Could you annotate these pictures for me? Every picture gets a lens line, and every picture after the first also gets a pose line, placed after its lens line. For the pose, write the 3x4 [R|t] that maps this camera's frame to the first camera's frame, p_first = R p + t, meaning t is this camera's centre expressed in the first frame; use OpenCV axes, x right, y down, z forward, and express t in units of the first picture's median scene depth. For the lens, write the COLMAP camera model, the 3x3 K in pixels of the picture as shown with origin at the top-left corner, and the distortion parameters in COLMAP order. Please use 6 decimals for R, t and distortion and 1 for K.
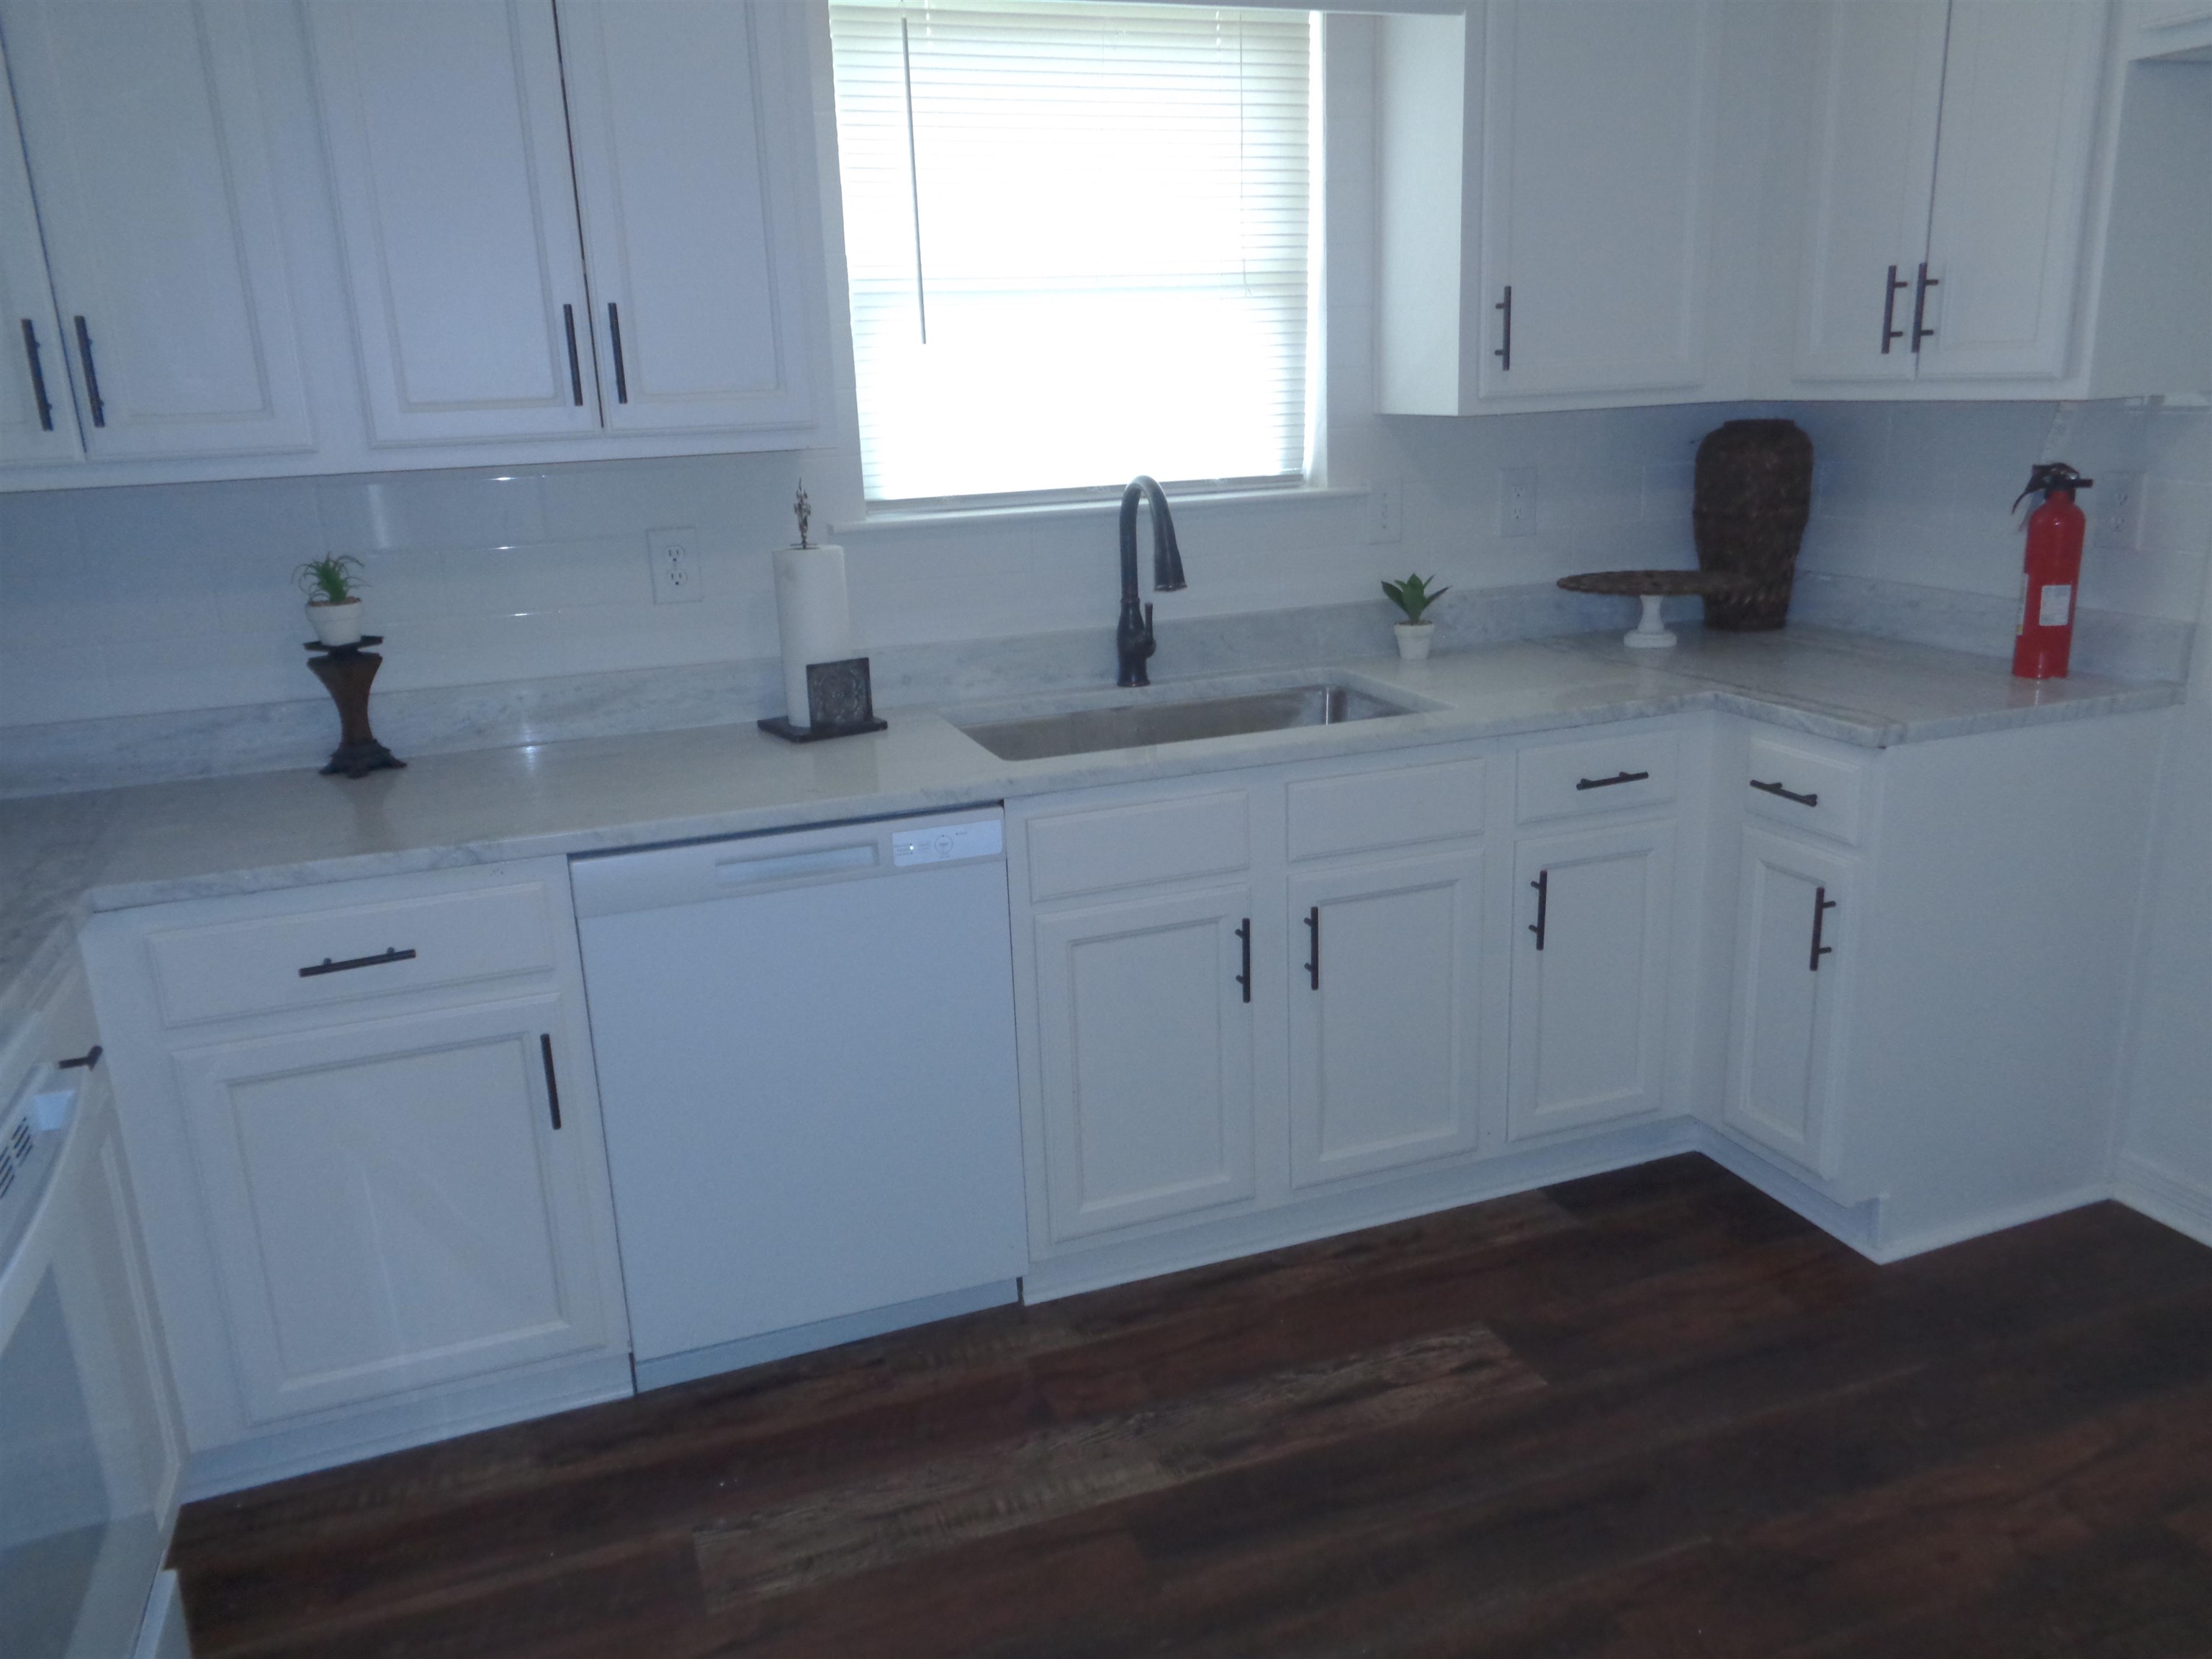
lens RADIAL K [[1670.2, 0, 1099.7], [0, 1670.2, 823.1], [0, 0, 1]] dist [0.010402, -0.004739]
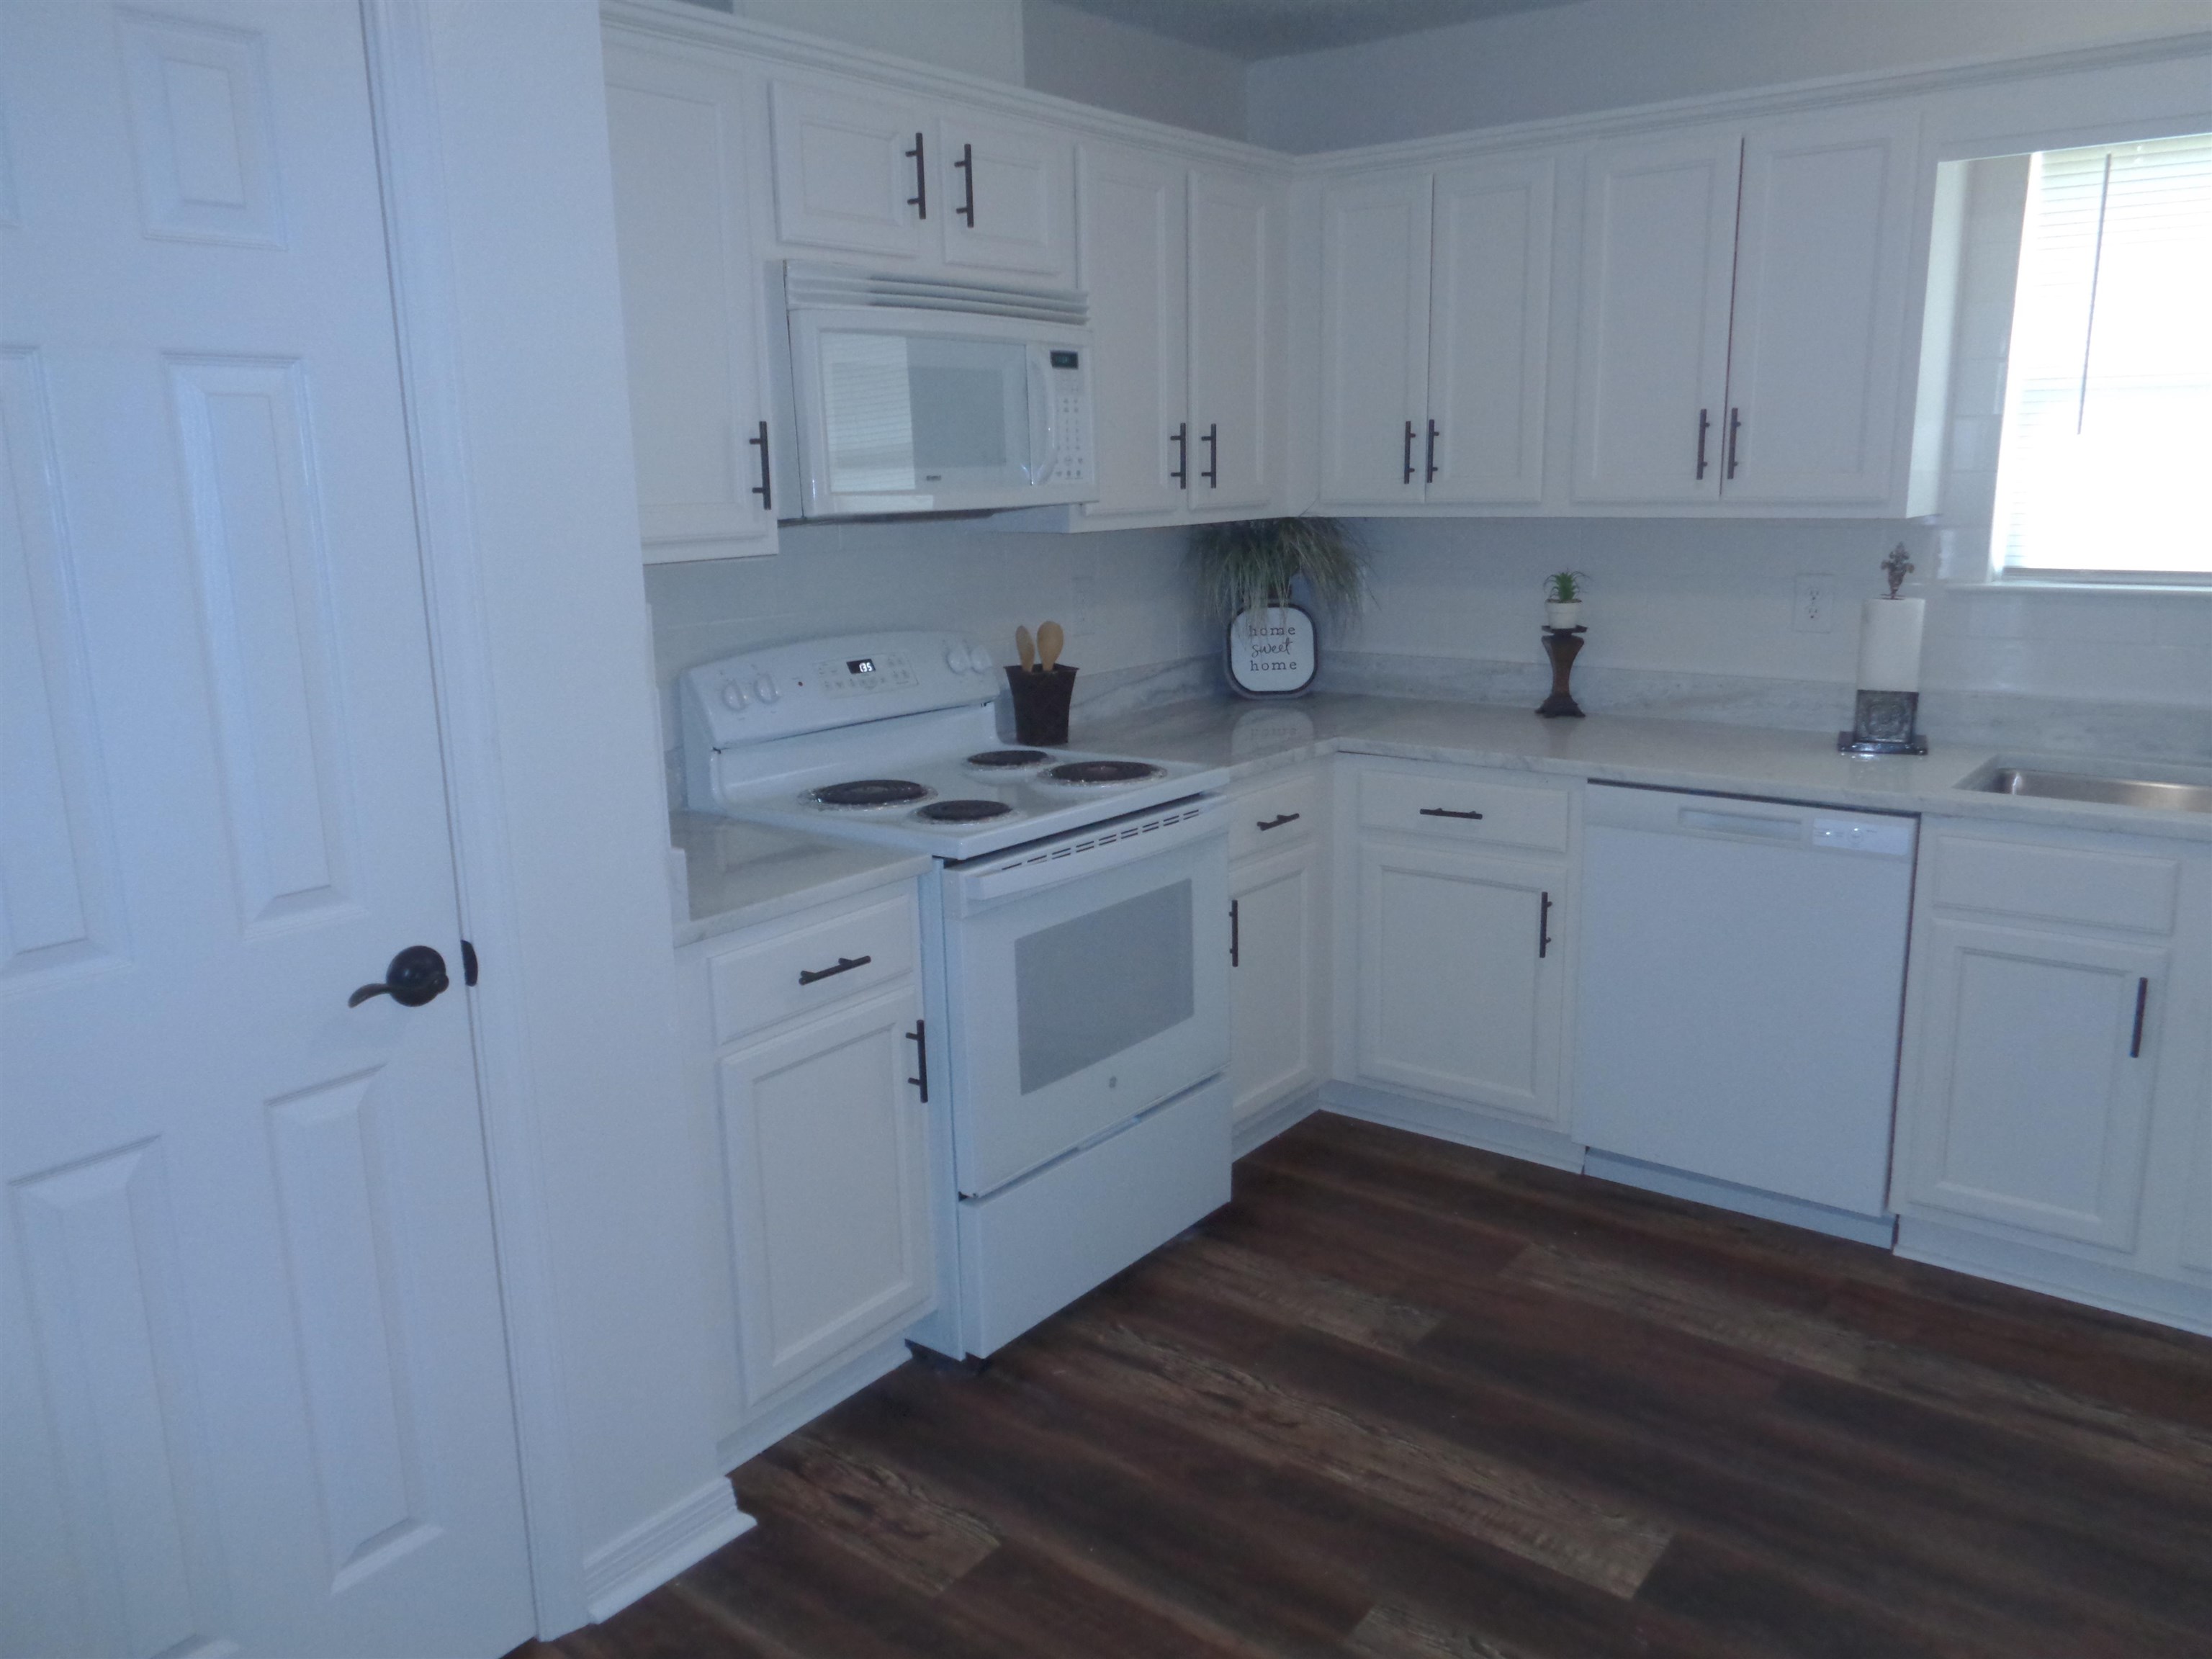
lens RADIAL K [[1670.2, 0, 1099.7], [0, 1670.2, 823.1], [0, 0, 1]] dist [0.010402, -0.004739]
pose [[0.527042, 0.209961, -0.823495, 0.590497], [-0.227029, 0.968569, 0.101649, 0.003789], [0.818953, 0.133384, 0.558143, -0.154361]]
